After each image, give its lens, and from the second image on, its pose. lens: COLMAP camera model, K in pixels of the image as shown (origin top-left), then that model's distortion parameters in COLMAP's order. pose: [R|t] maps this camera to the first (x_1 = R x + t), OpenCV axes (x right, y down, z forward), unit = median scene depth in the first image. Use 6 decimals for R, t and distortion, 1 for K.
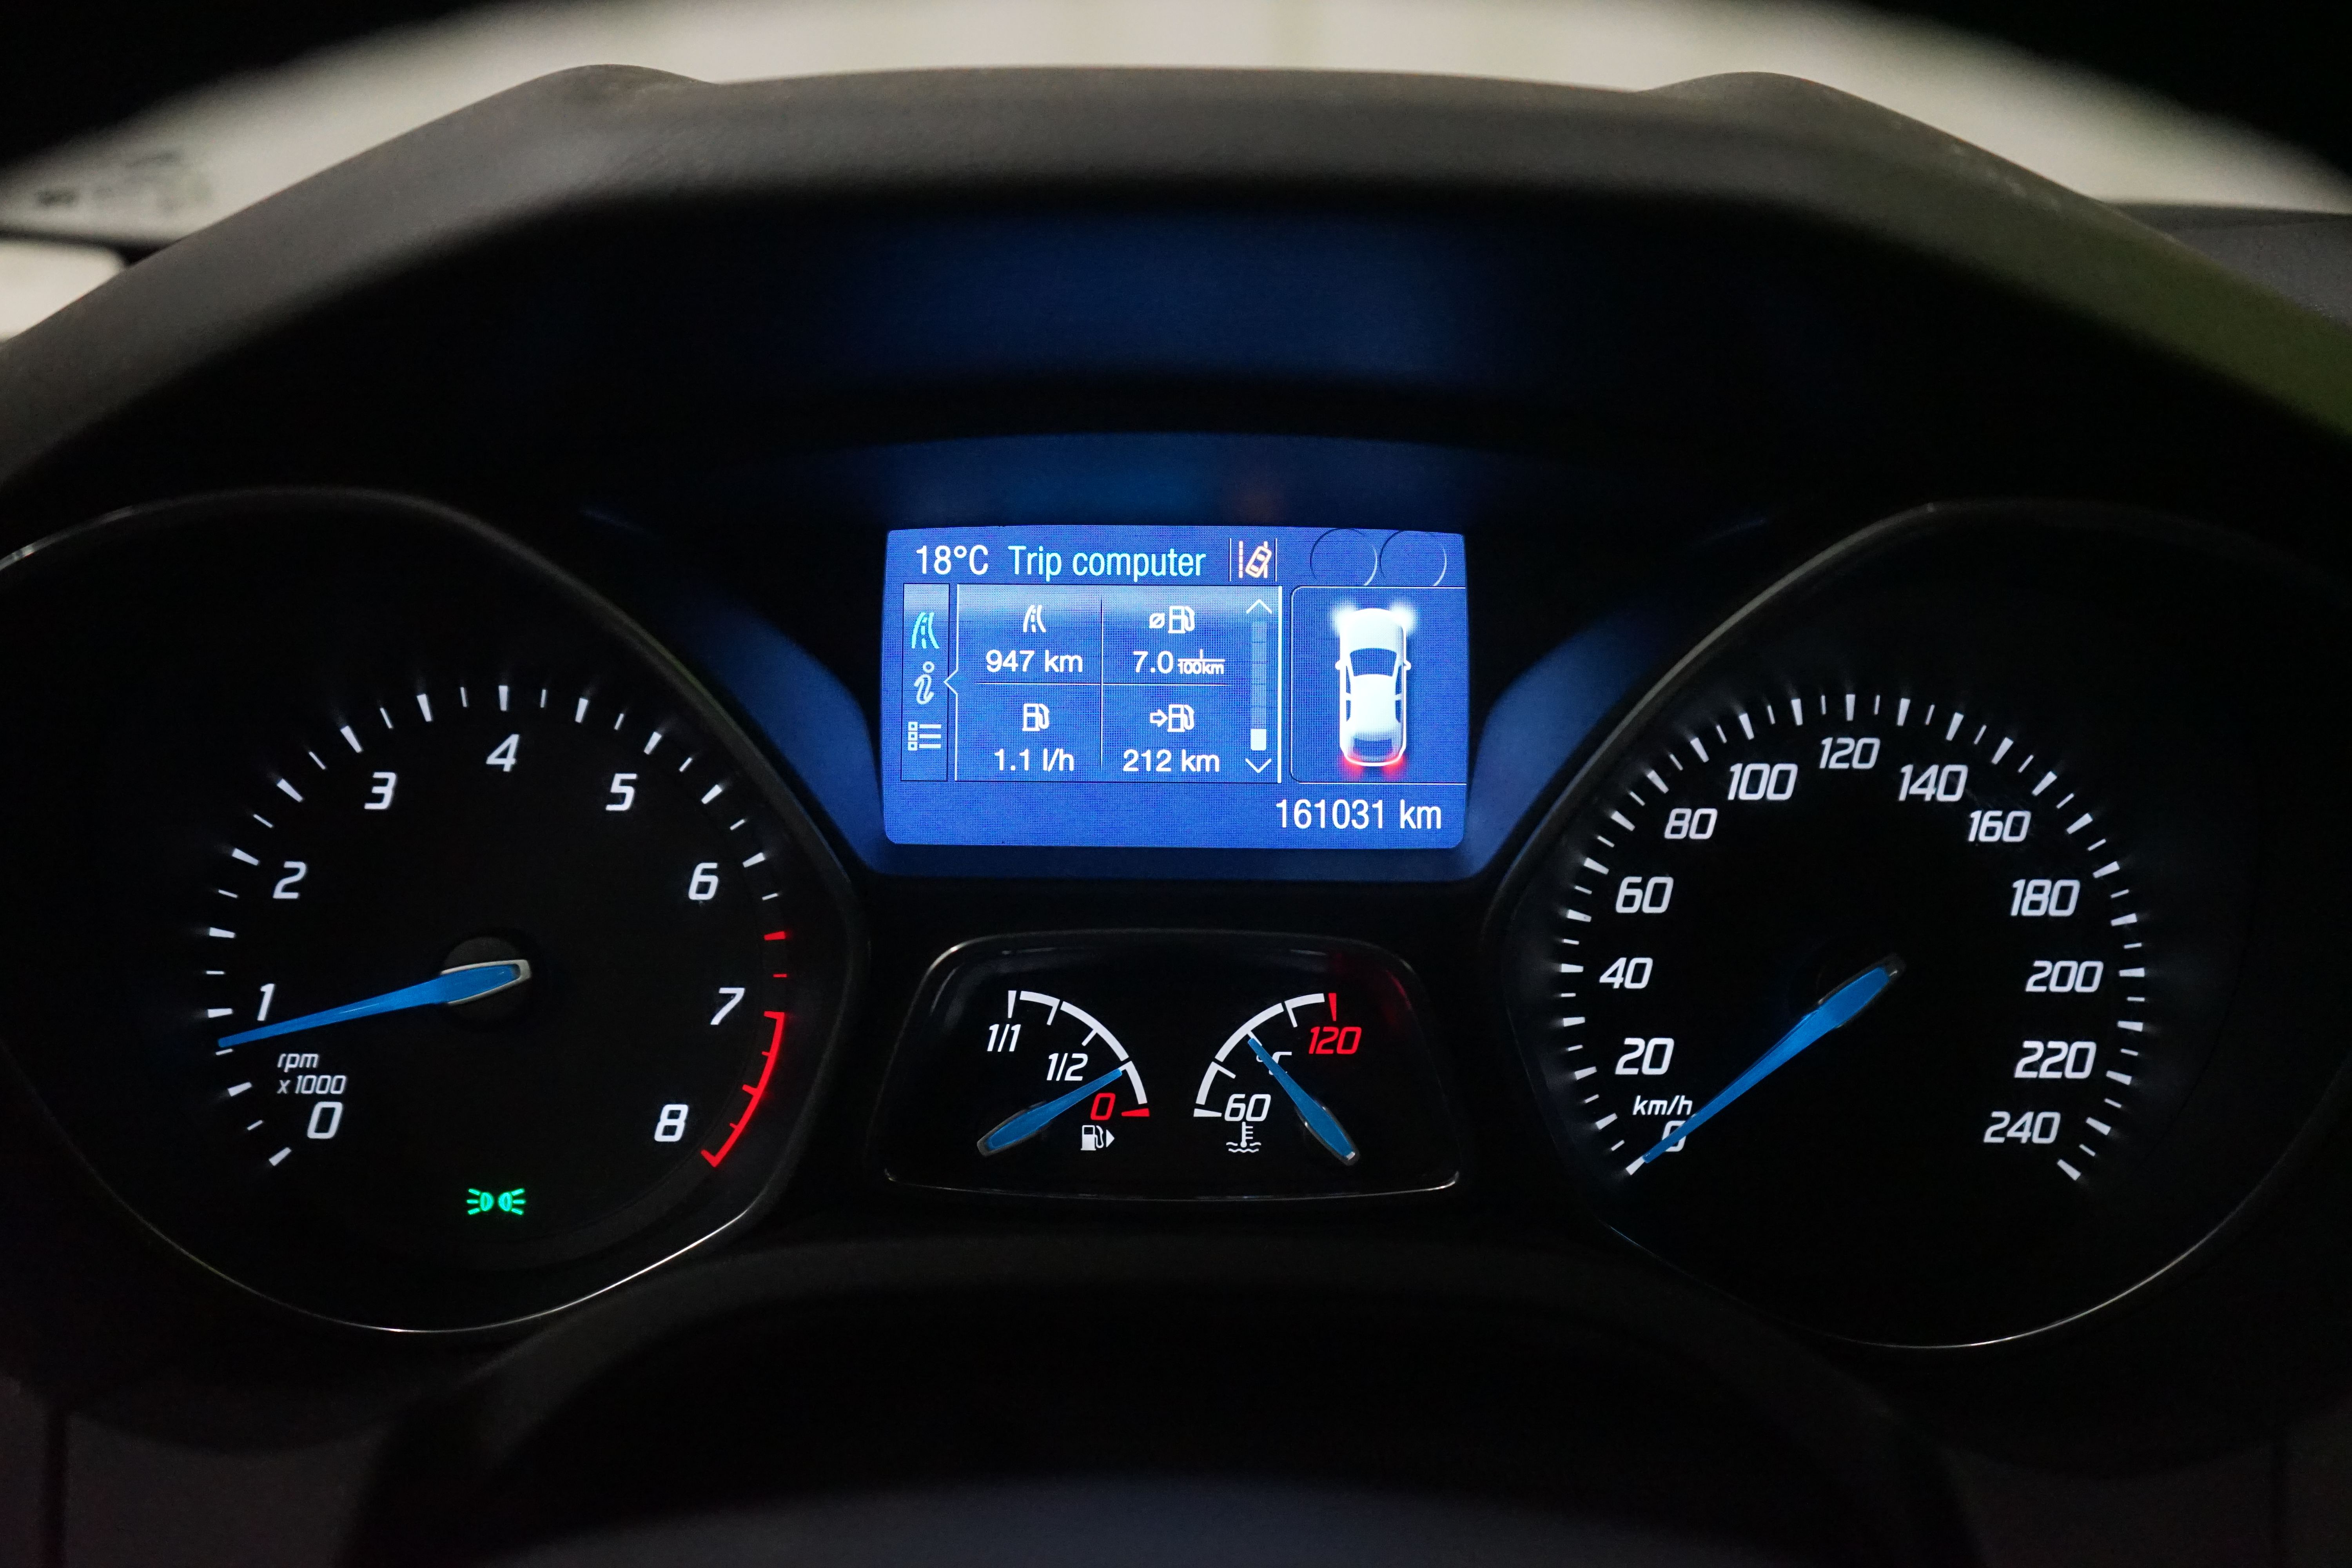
lens RADIAL K [[3045.0, 0, 1176.0], [0, 3045.0, 784.0], [0, 0, 1]] dist [-0.025420, -0.027963]
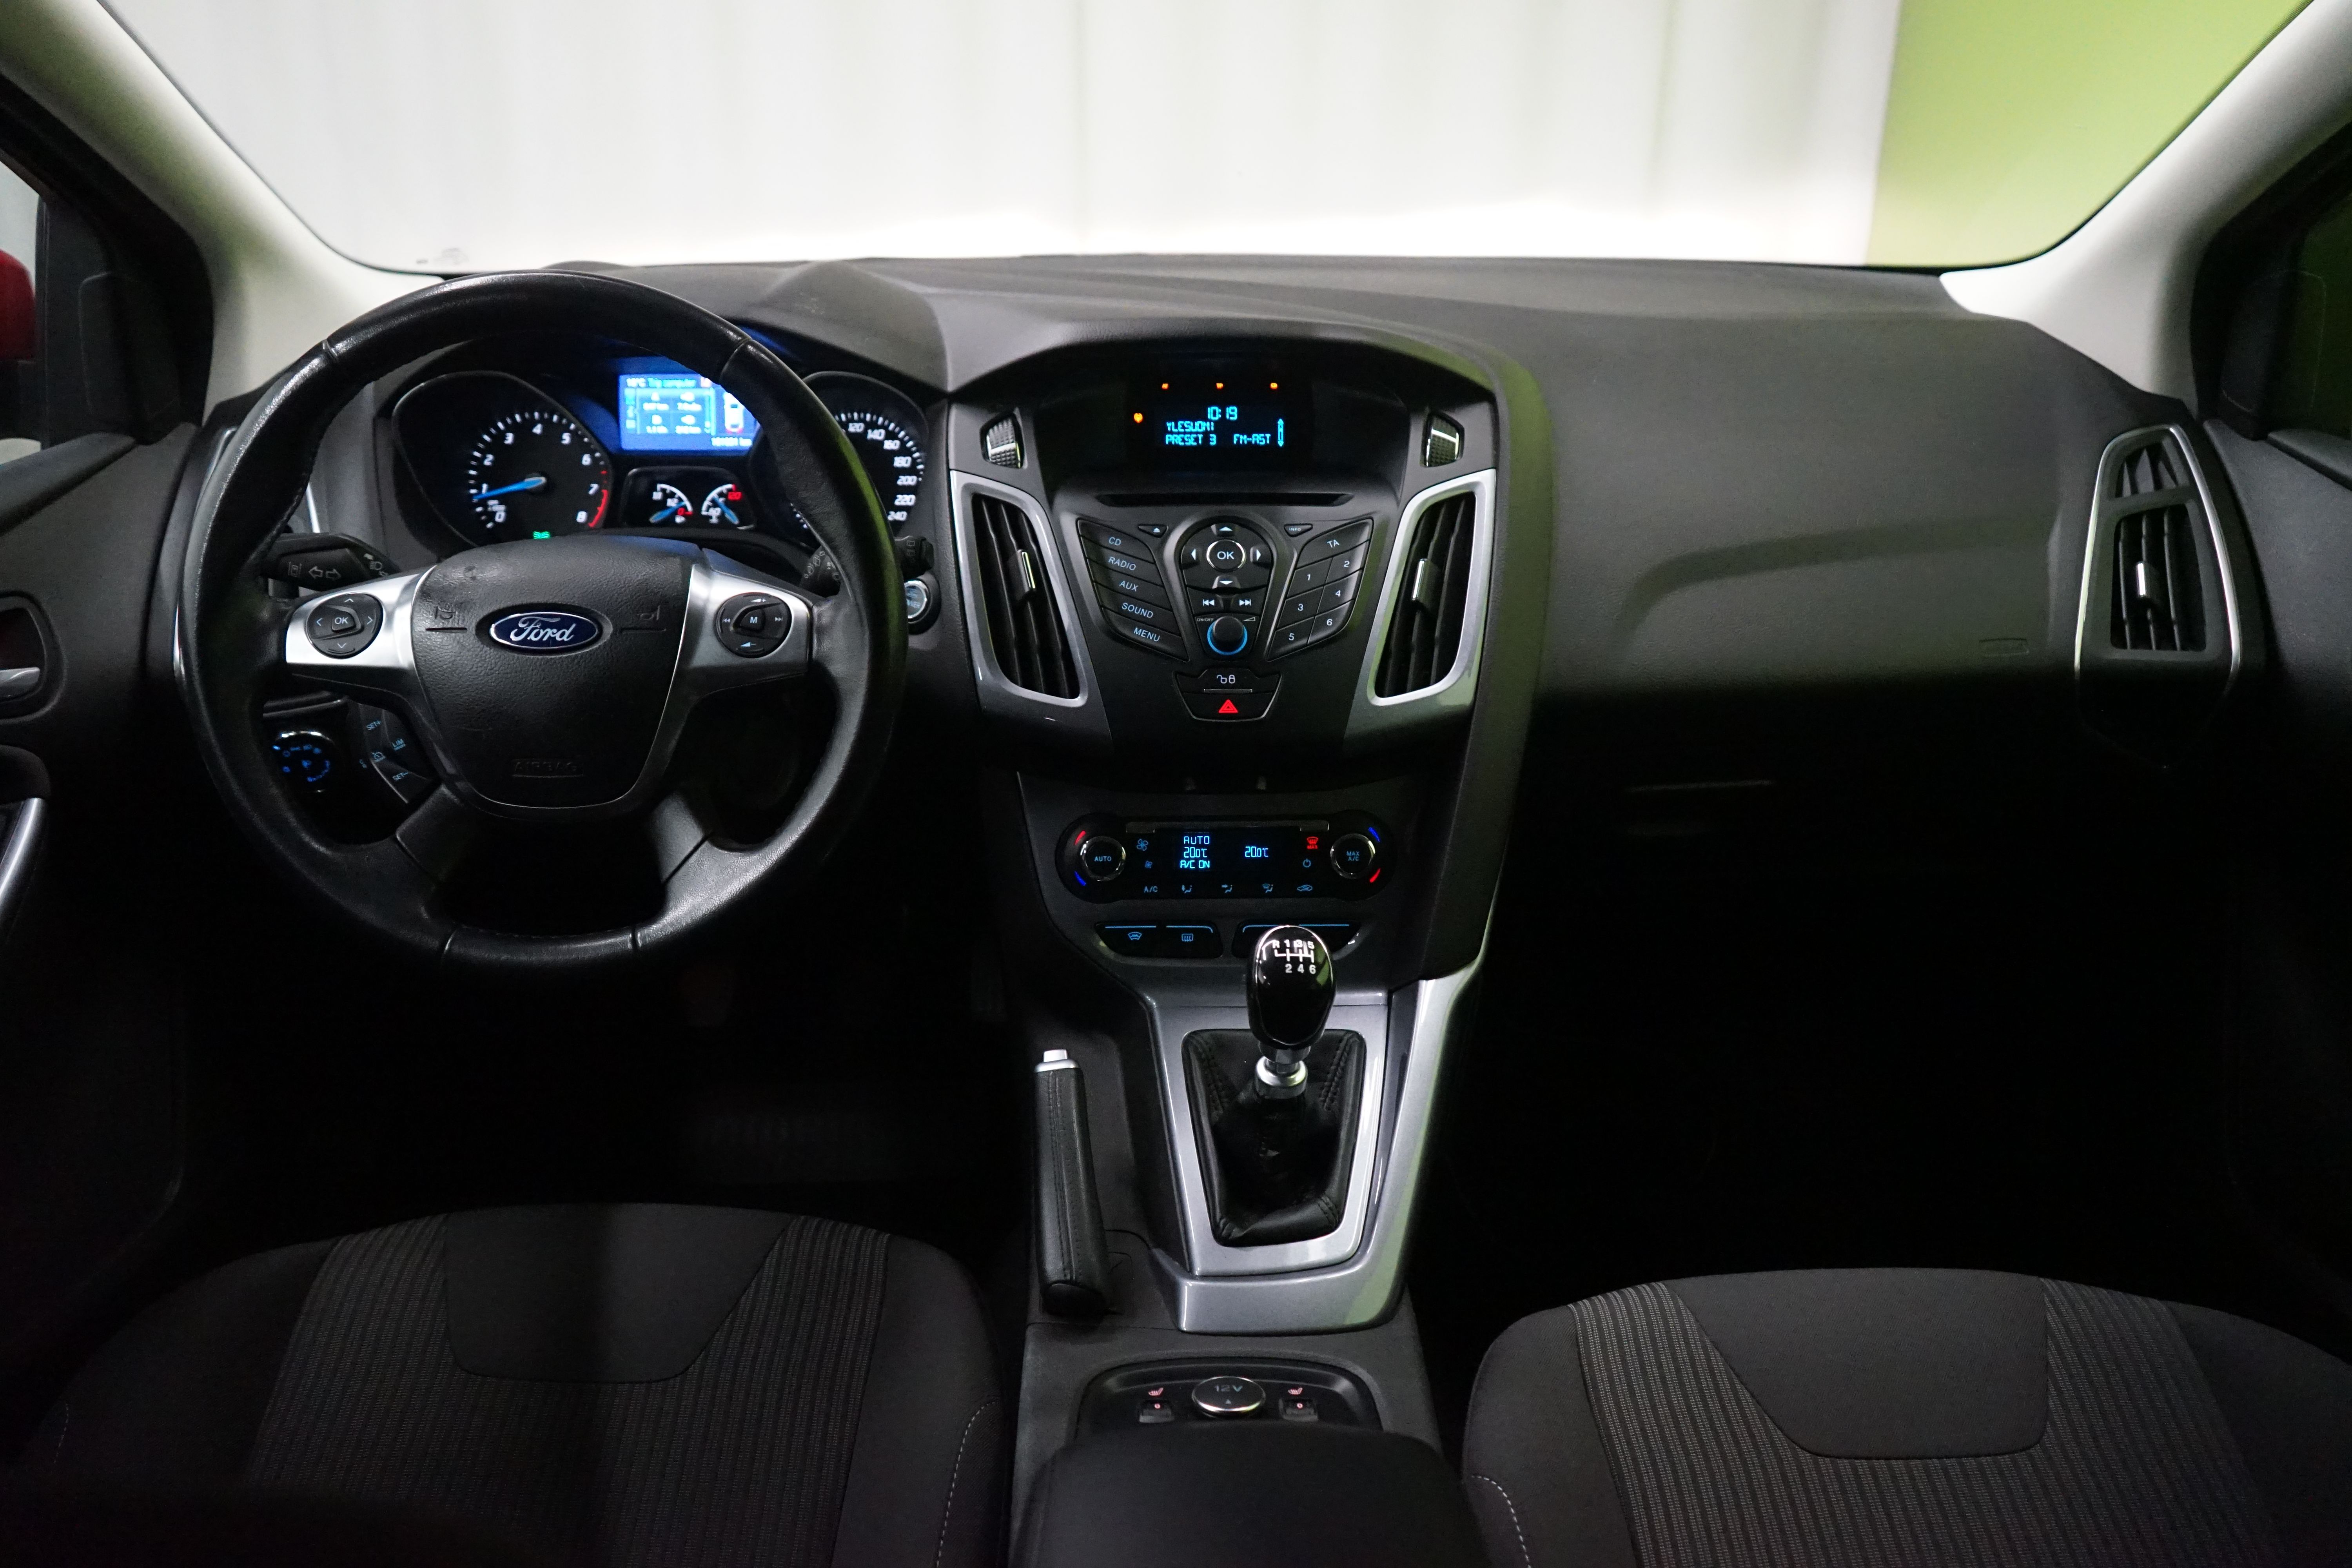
lens RADIAL K [[1850.3, 0, 1176.0], [0, 1850.3, 784.0], [0, 0, 1]] dist [-0.015352, 0.001405]
pose [[0.999865, -0.006591, 0.015035, 0.628381], [0.003936, 0.985397, 0.170230, 0.042929], [-0.015938, -0.170148, 0.985290, -1.636370]]
